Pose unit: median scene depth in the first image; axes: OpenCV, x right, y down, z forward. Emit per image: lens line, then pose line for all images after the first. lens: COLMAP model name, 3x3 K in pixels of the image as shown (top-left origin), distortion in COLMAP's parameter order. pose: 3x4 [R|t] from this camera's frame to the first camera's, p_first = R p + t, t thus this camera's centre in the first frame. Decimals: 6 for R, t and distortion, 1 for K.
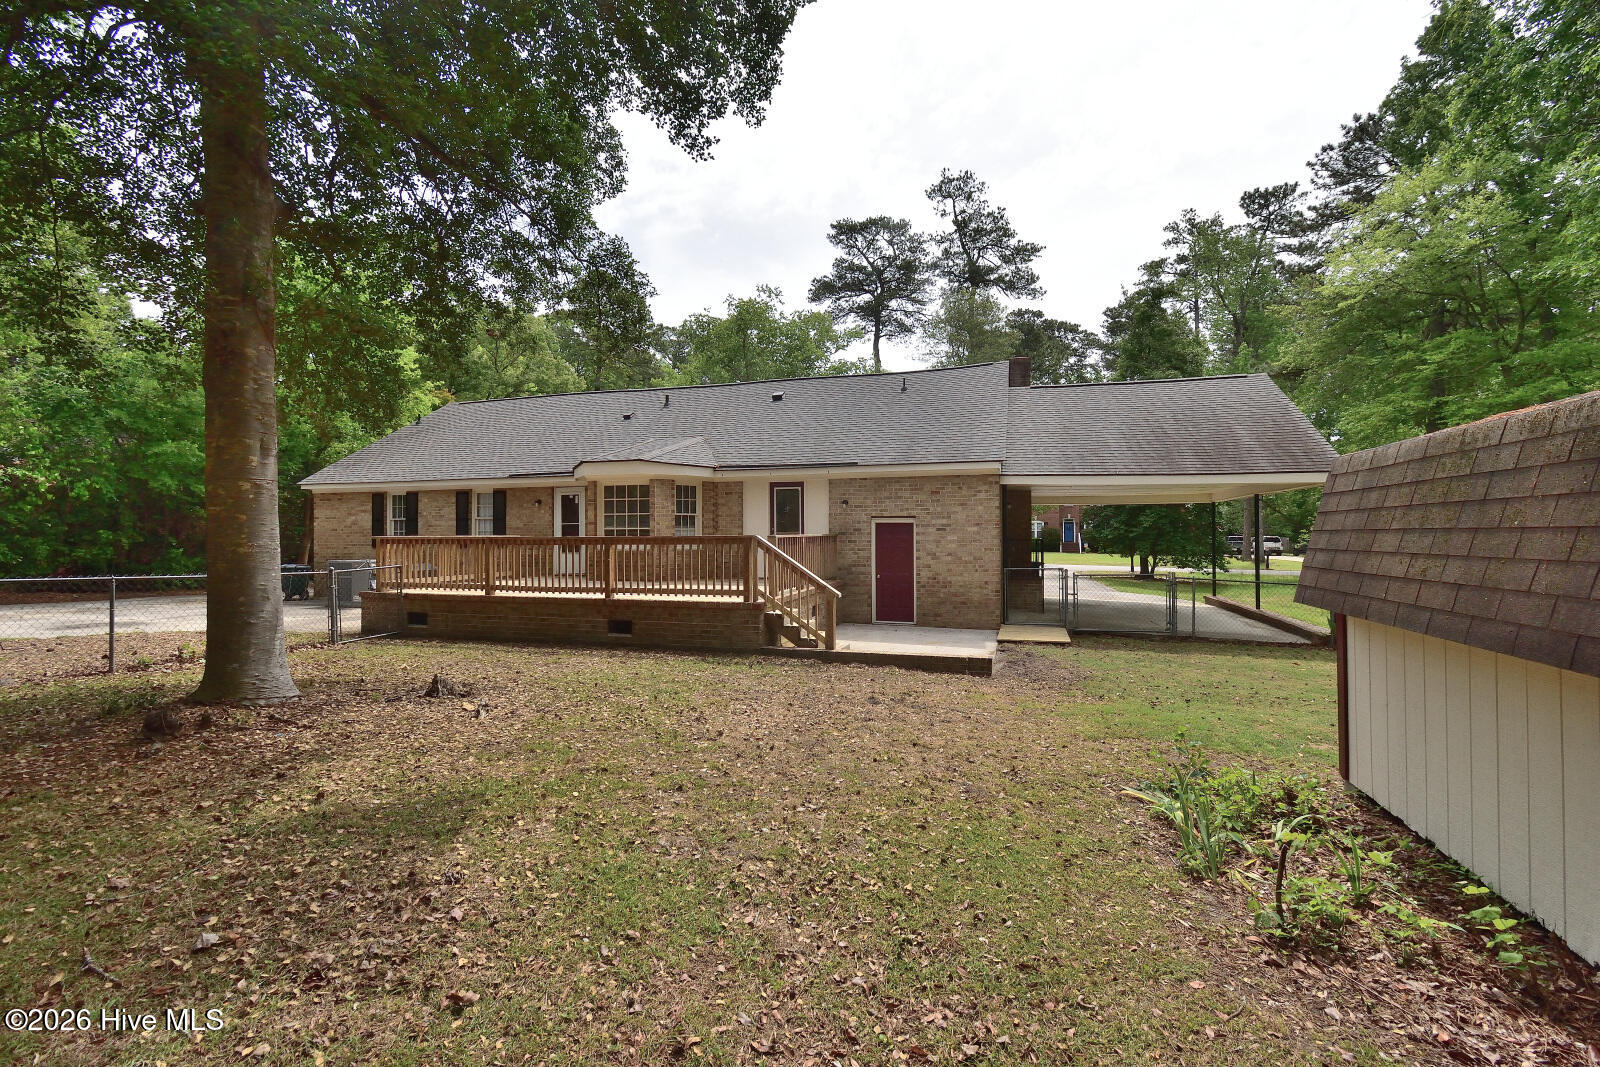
lens RADIAL K [[696.4, 0, 811.9], [0, 696.4, 524.5], [0, 0, 1]] dist [0.012329, -0.011714]
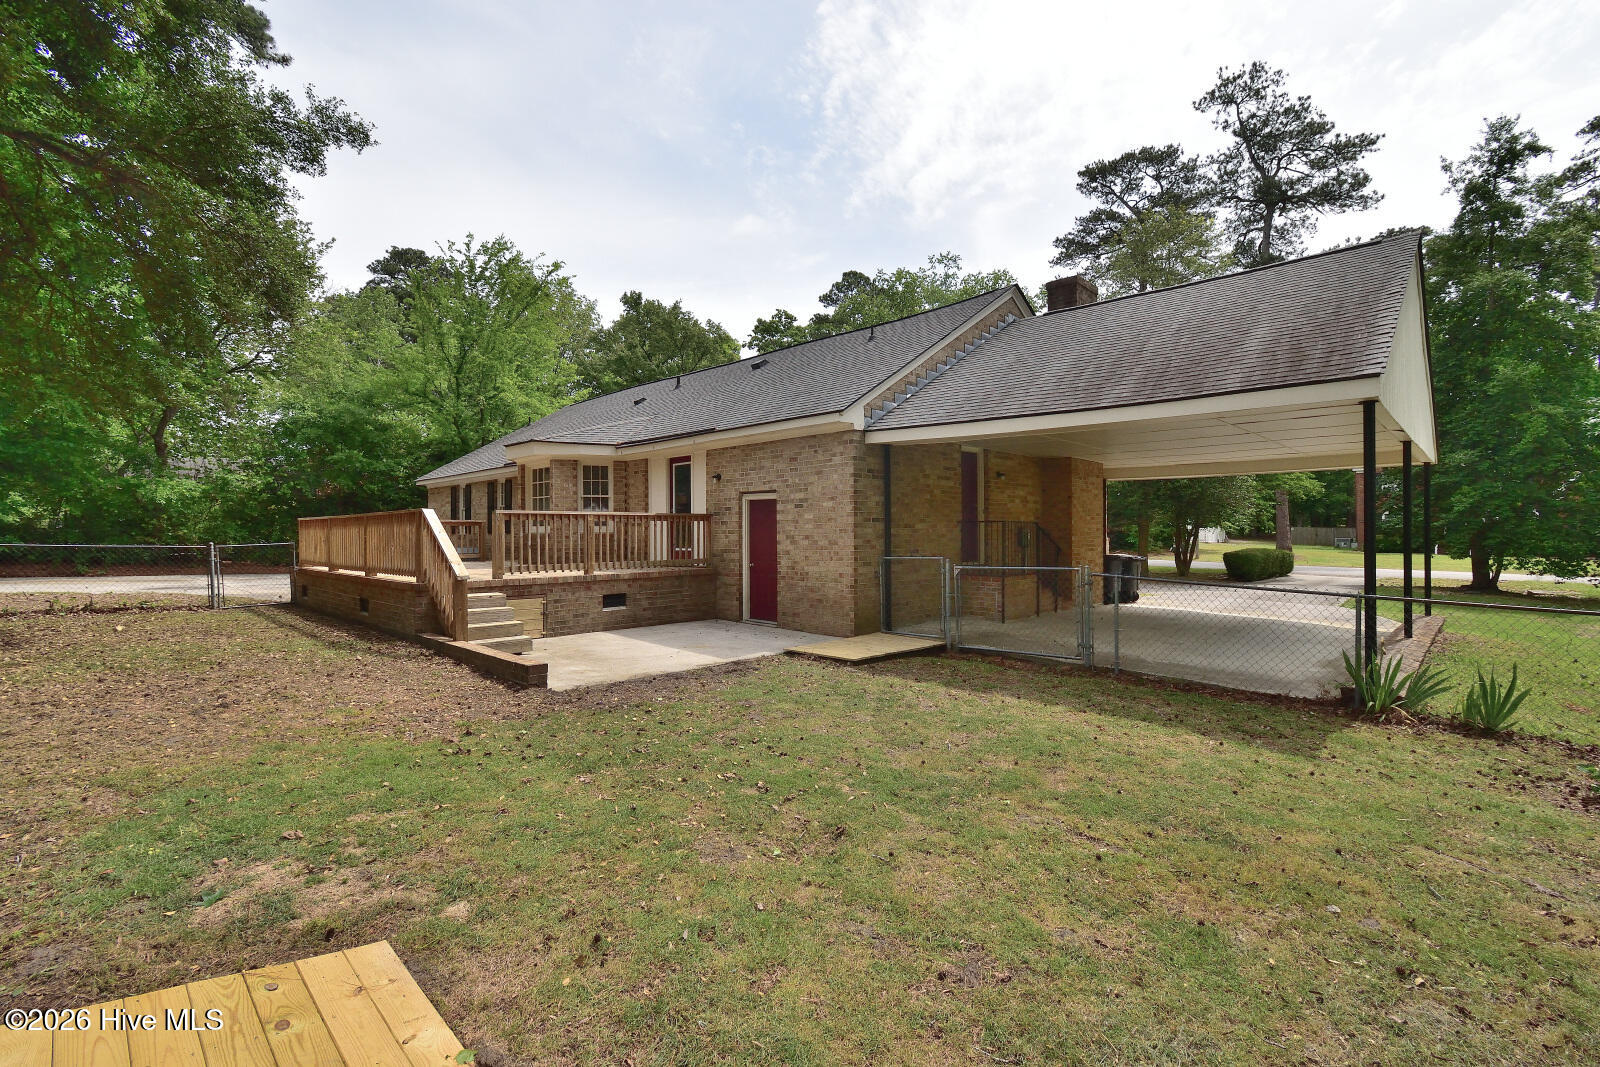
lens RADIAL K [[696.4, 0, 800.0], [0, 696.4, 533.5], [0, 0, 1]] dist [0.003784, -0.000009]
pose [[0.895456, 0.000126, -0.445150, 0.348145], [0.007518, 0.999853, 0.015407, 0.016925], [0.445087, -0.017142, 0.895323, 0.194431]]
